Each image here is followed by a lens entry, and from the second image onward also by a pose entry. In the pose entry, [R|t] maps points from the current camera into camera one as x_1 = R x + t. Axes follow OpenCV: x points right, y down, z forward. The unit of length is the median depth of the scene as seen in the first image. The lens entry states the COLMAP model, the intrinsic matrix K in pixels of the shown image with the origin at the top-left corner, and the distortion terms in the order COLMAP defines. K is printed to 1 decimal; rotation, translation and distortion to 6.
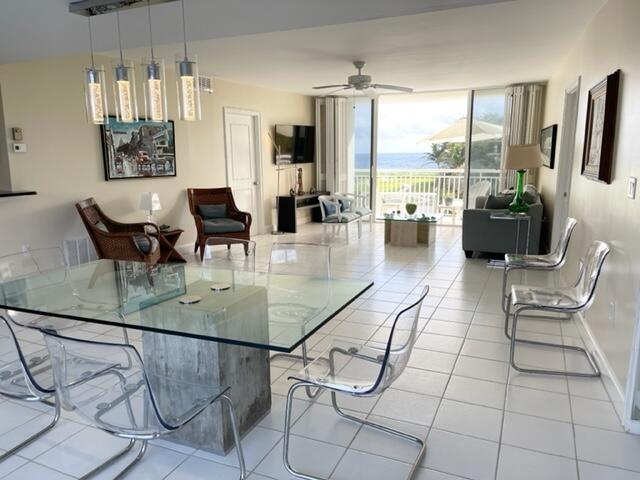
lens RADIAL K [[473.8, 0, 318.8], [0, 473.8, 246.2], [0, 0, 1]] dist [0.034666, -0.006107]
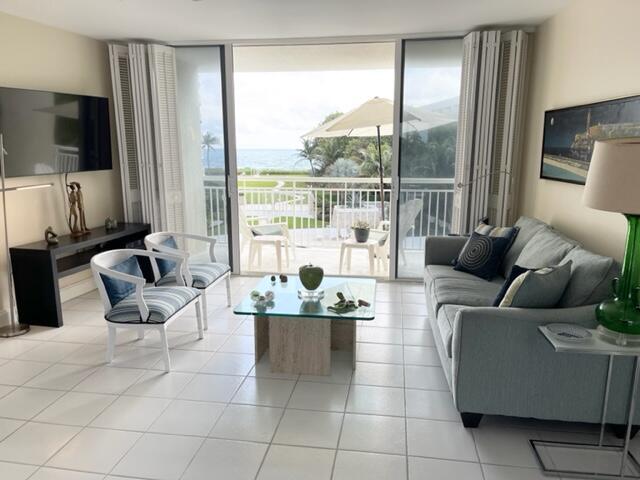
lens RADIAL K [[473.8, 0, 325.0], [0, 473.8, 240.8], [0, 0, 1]] dist [0.034666, -0.006107]
pose [[0.961068, -0.045134, 0.272601, 0.074242], [0.045912, 0.998939, 0.003528, -0.099299], [-0.272471, 0.009125, 0.962121, 0.485015]]
